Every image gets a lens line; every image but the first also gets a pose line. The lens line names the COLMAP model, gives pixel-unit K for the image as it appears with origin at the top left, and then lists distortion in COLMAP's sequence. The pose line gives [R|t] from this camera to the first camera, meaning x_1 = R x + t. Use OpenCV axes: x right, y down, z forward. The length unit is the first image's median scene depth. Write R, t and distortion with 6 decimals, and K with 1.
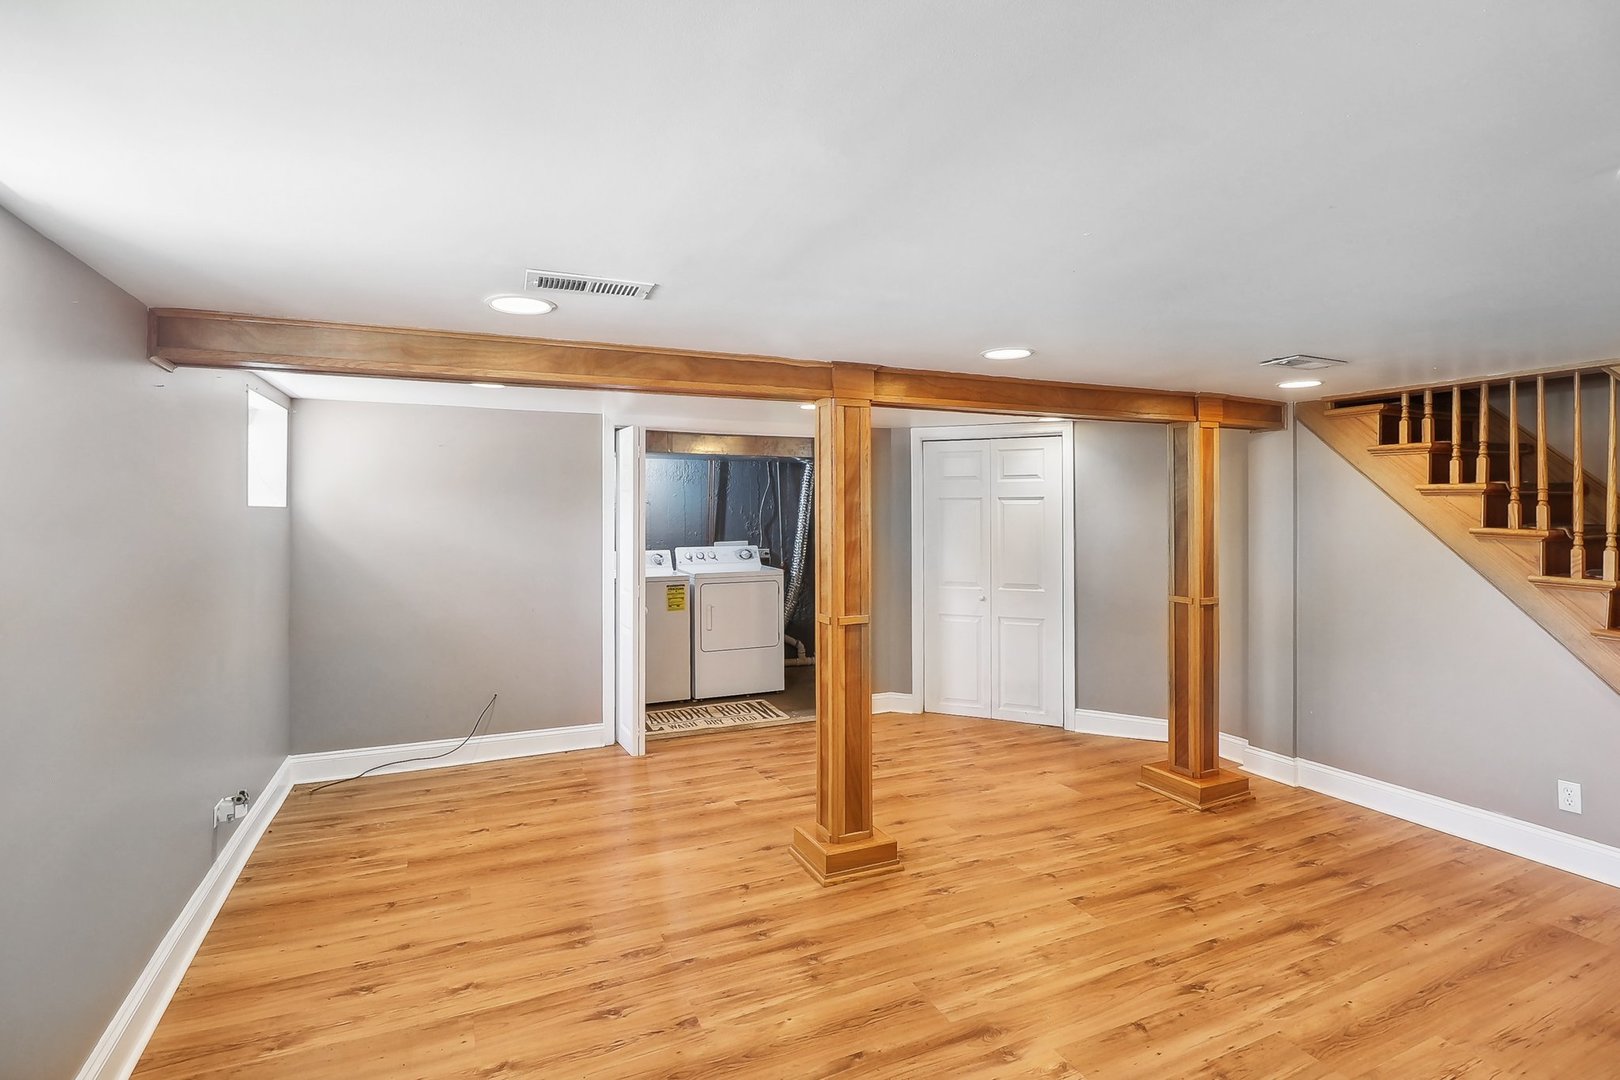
lens RADIAL K [[790.7, 0, 806.8], [0, 790.7, 504.6], [0, 0, 1]] dist [-0.002919, -0.010756]
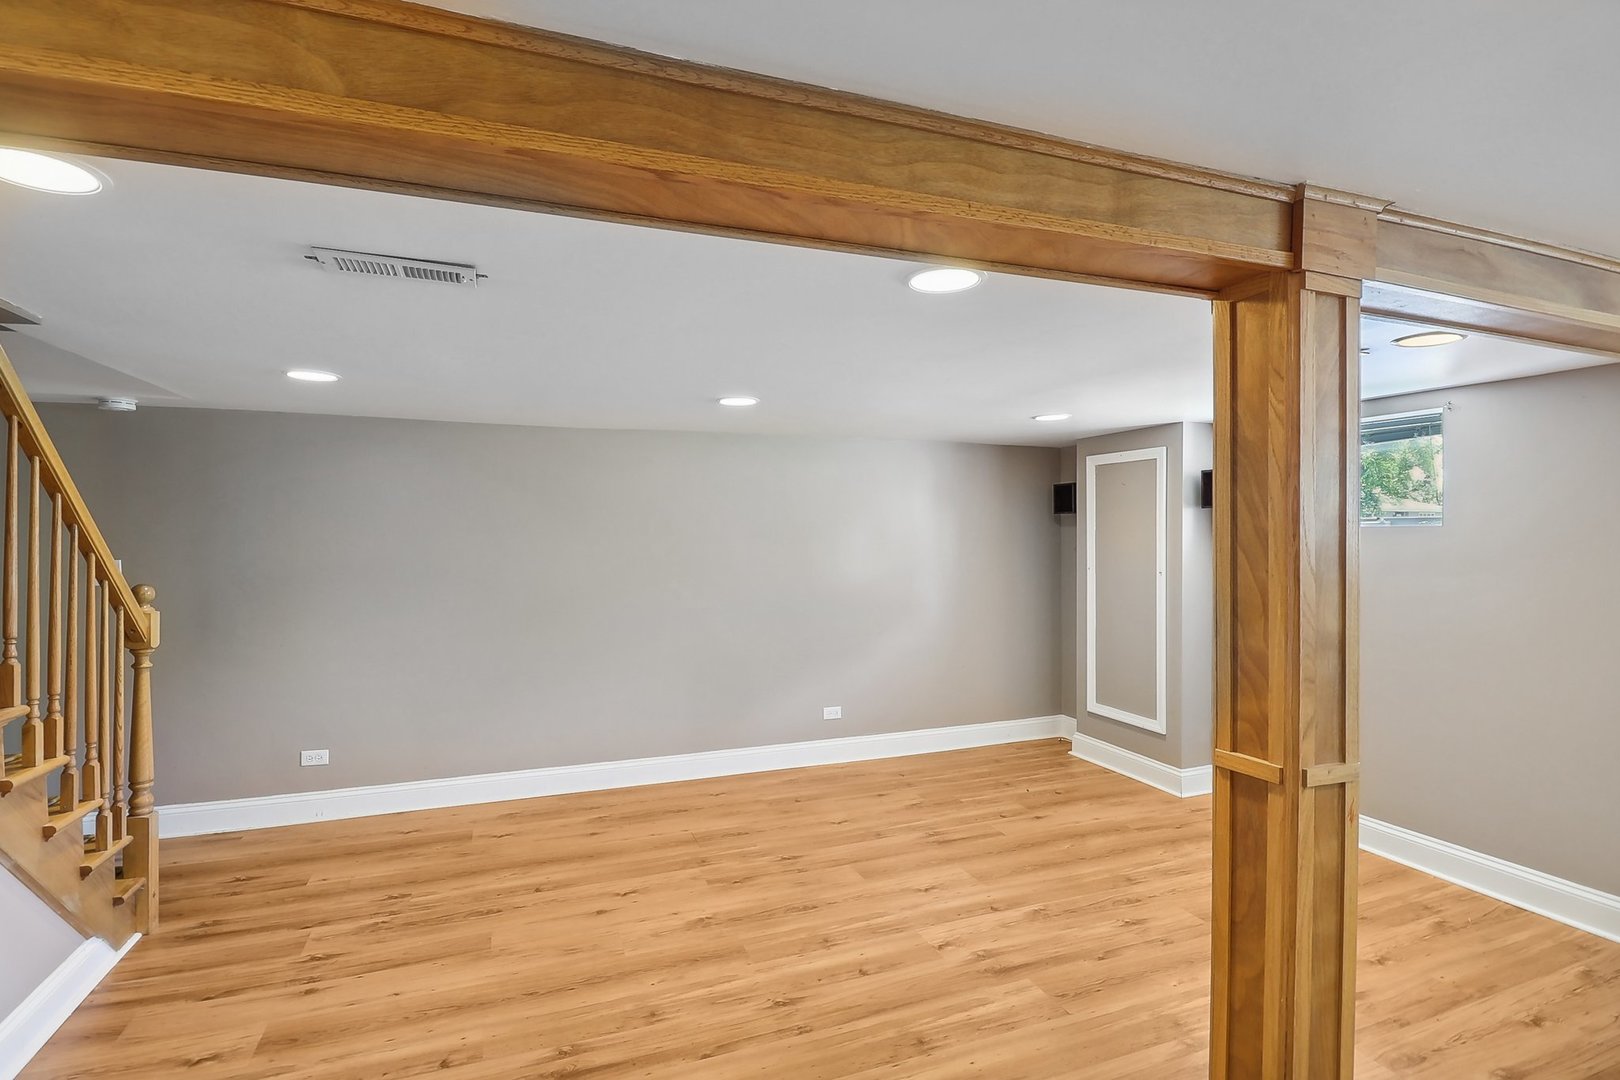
lens RADIAL K [[782.4, 0, 798.5], [0, 782.4, 565.7], [0, 0, 1]] dist [-0.013585, -0.000026]
pose [[-0.996981, -0.001393, 0.077638, 0.278805], [0.001820, 0.999145, 0.041304, 0.006316], [-0.077629, 0.041321, -0.996126, 1.384181]]
